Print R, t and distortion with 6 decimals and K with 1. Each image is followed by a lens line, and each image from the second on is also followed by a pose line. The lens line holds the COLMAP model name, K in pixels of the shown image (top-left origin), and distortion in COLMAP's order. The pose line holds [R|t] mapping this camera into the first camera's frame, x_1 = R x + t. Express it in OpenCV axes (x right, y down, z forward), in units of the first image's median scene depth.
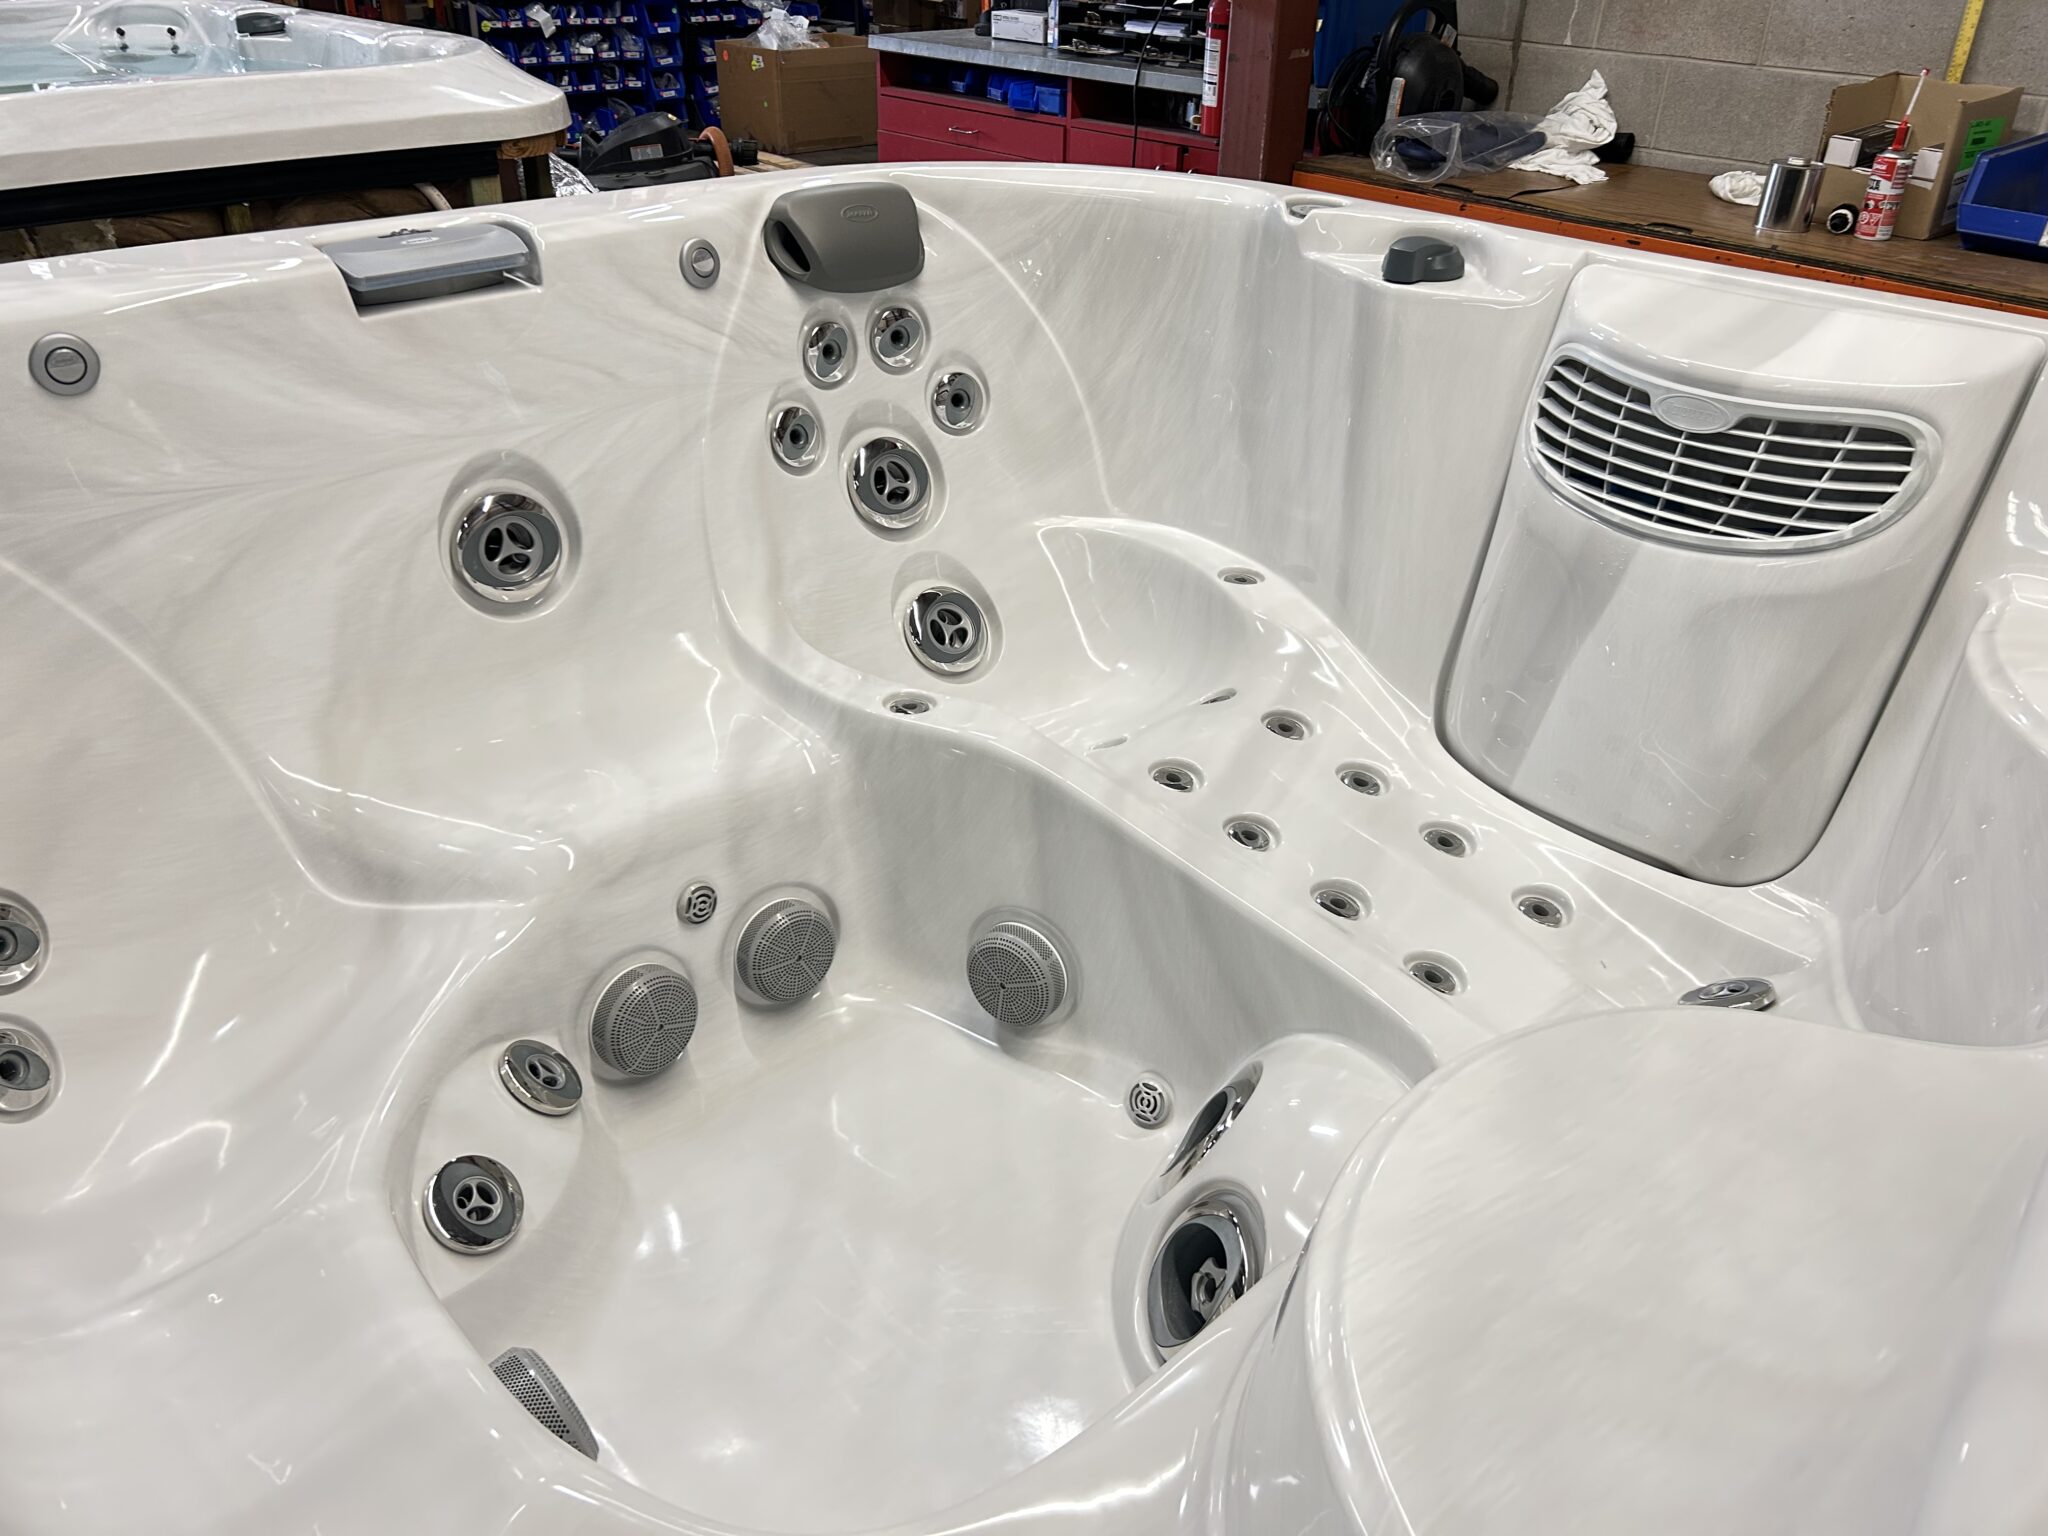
lens RADIAL K [[1537.1, 0, 1004.7], [0, 1537.1, 762.6], [0, 0, 1]] dist [0.039515, -0.045098]
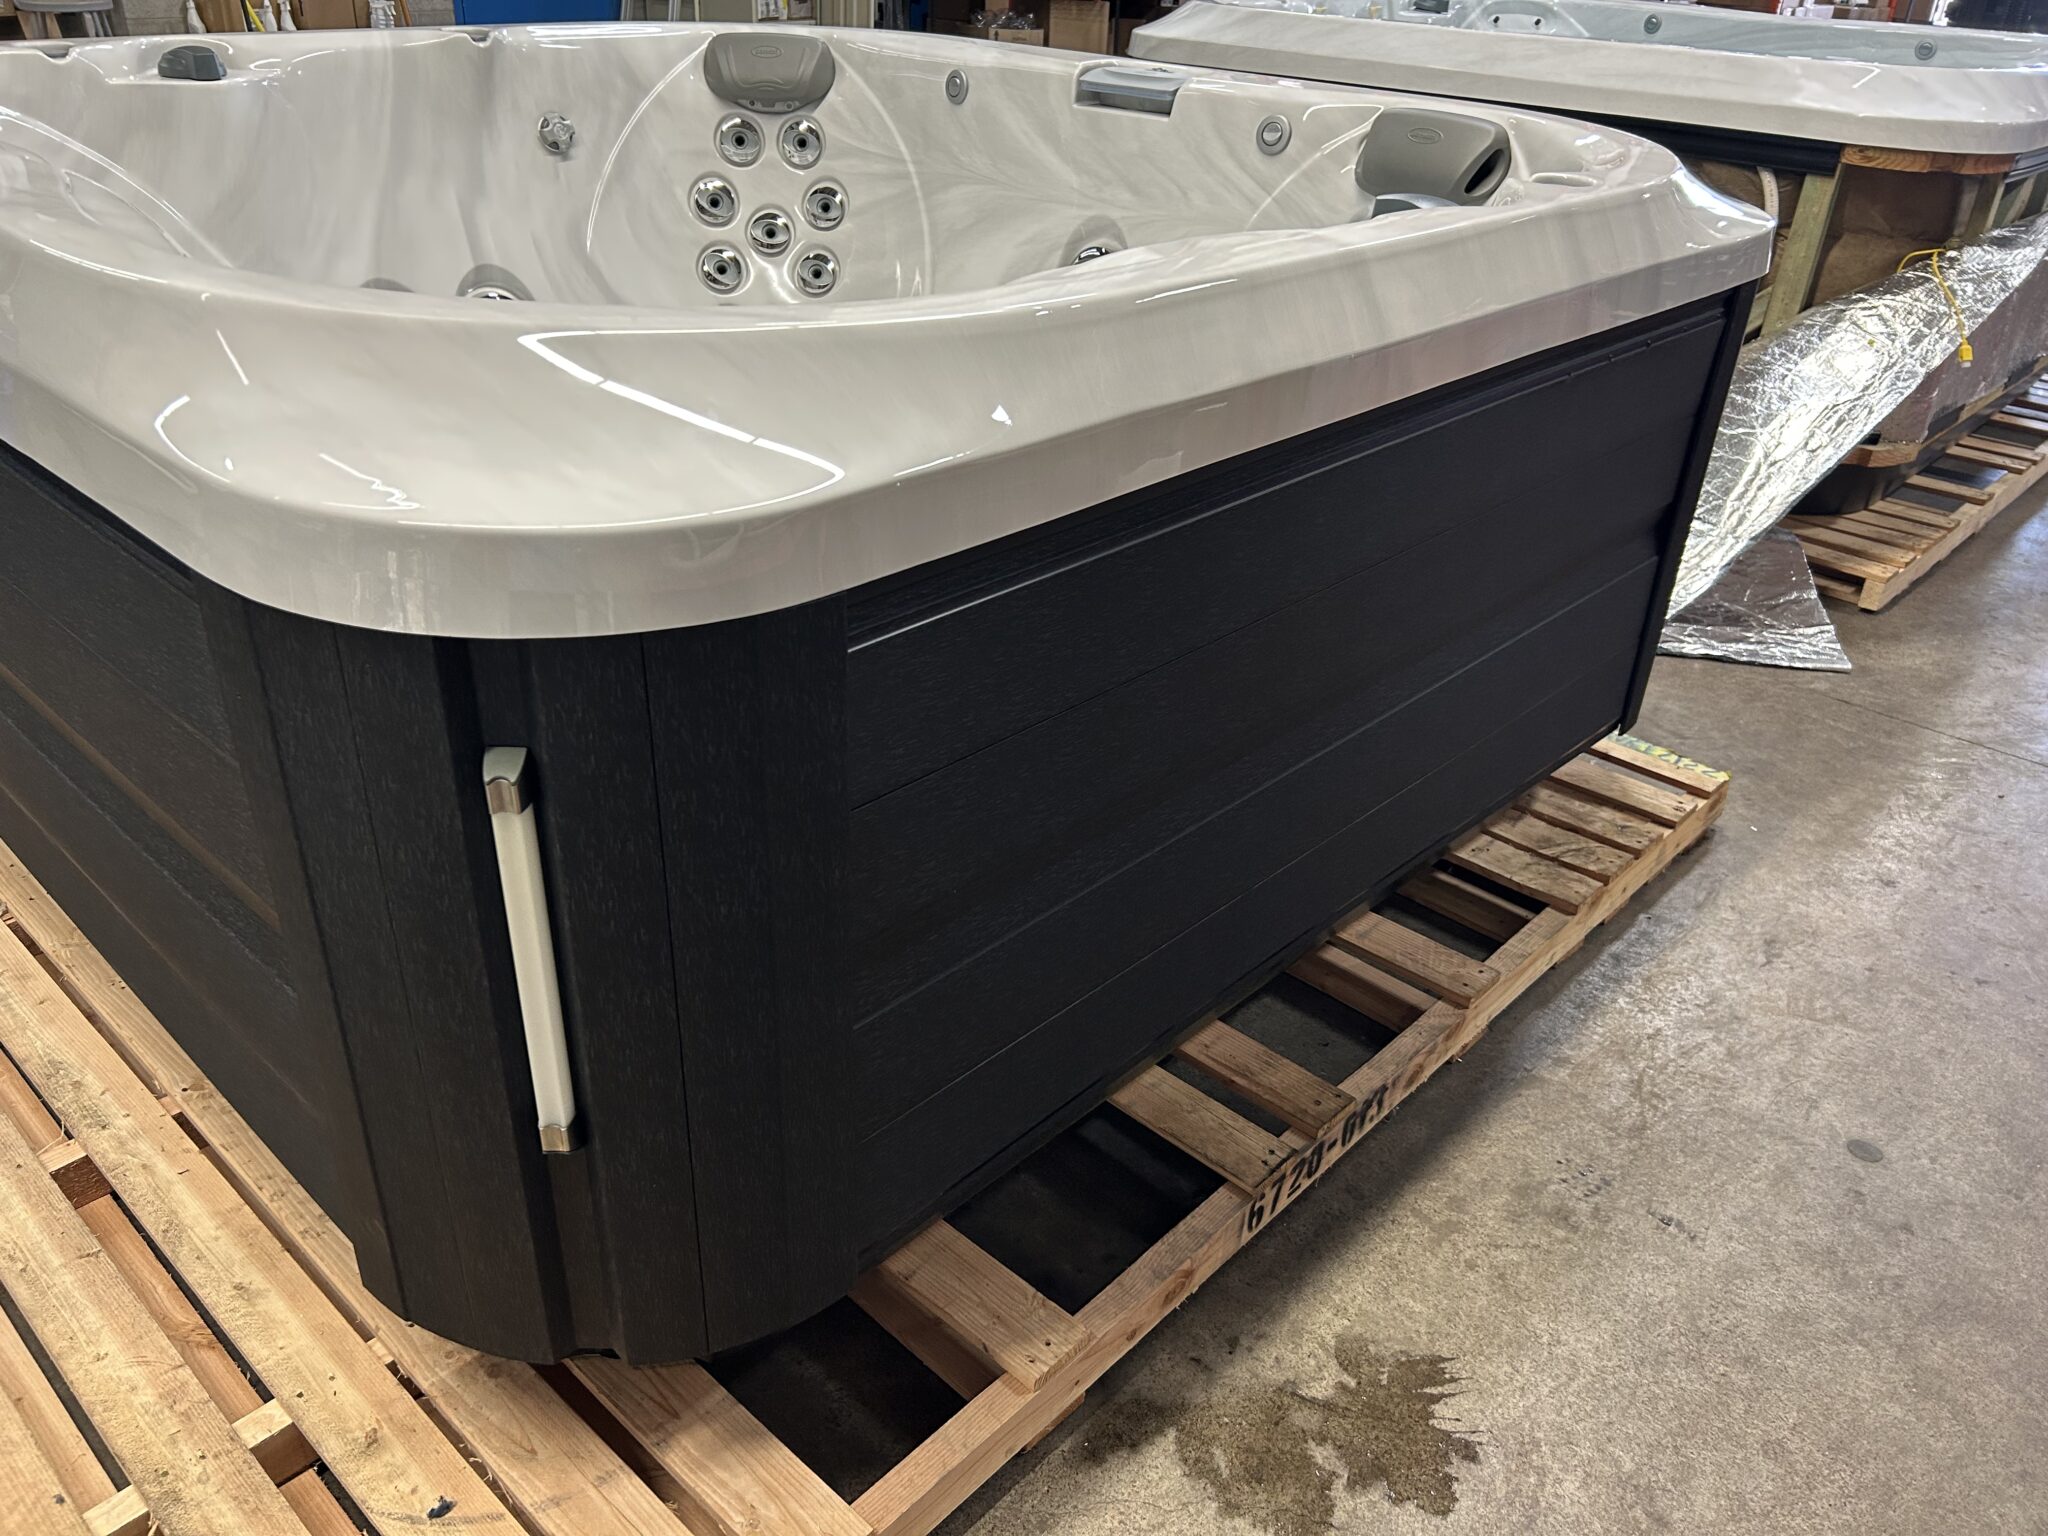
lens RADIAL K [[1537.1, 0, 1014.7], [0, 1537.1, 758.6], [0, 0, 1]] dist [0.039515, -0.045098]
pose [[0.075119, 0.476245, -0.876098, 1.082894], [-0.535018, 0.760665, 0.367621, -0.269839], [0.841495, 0.441113, 0.311940, 0.611944]]
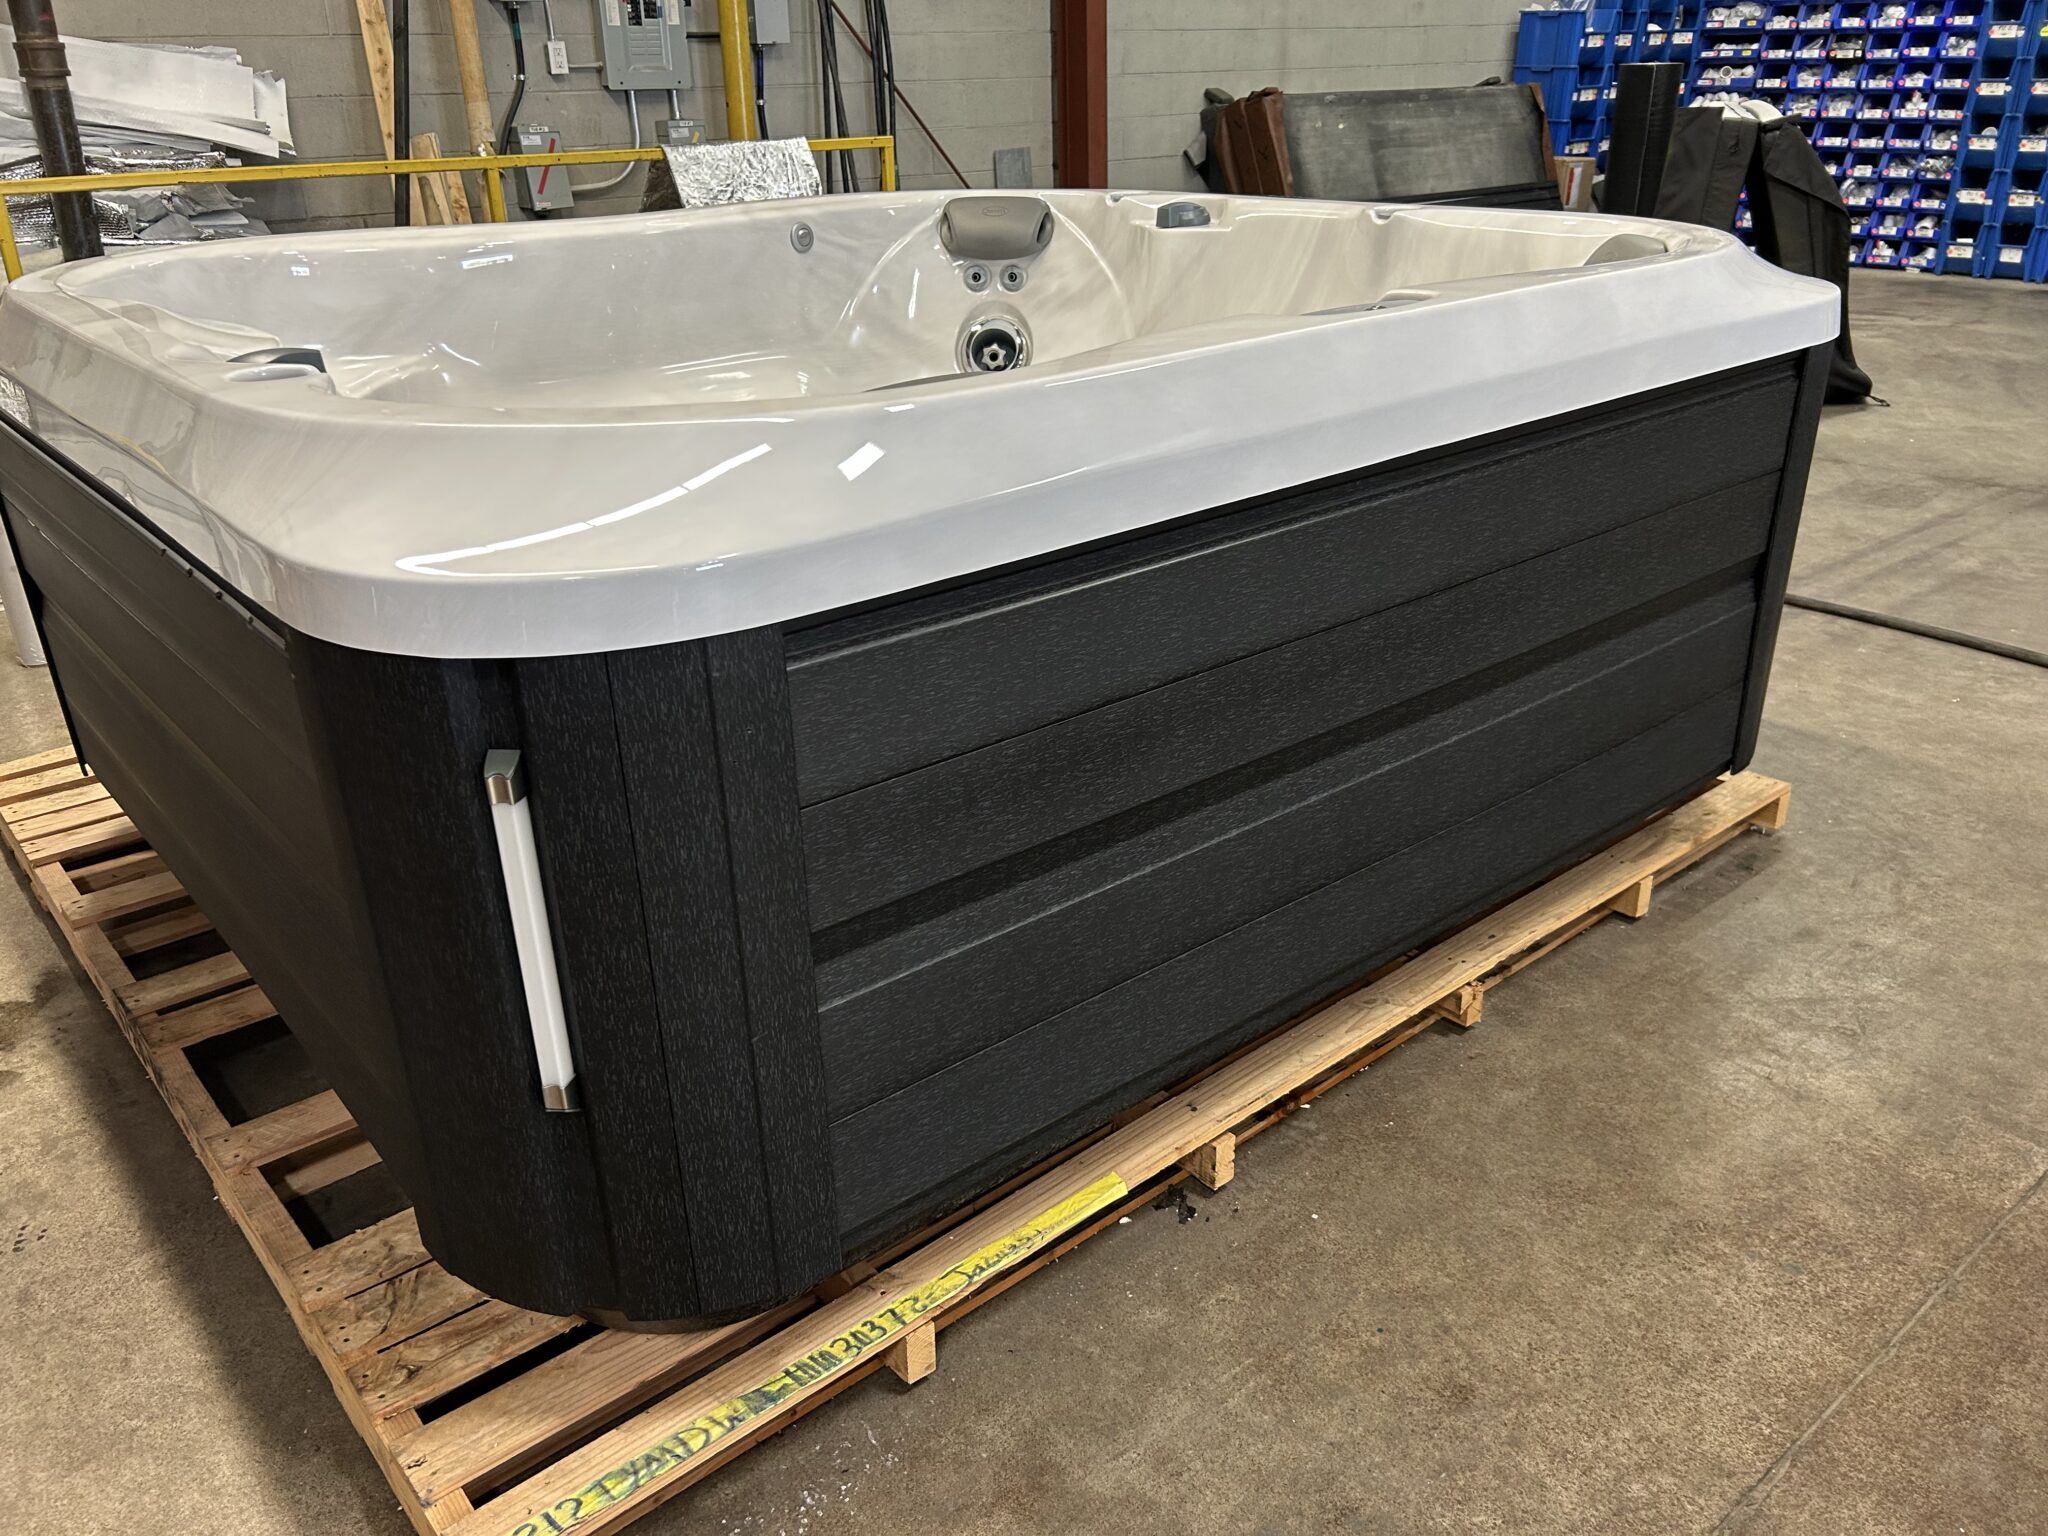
lens RADIAL K [[1537.1, 0, 1041.2], [0, 1537.1, 777.7], [0, 0, 1]] dist [0.039515, -0.045098]
pose [[-0.999769, -0.006240, 0.020573, -0.172392], [0.013226, 0.575897, 0.817415, -0.832662], [-0.016949, 0.817498, -0.575682, 1.556261]]
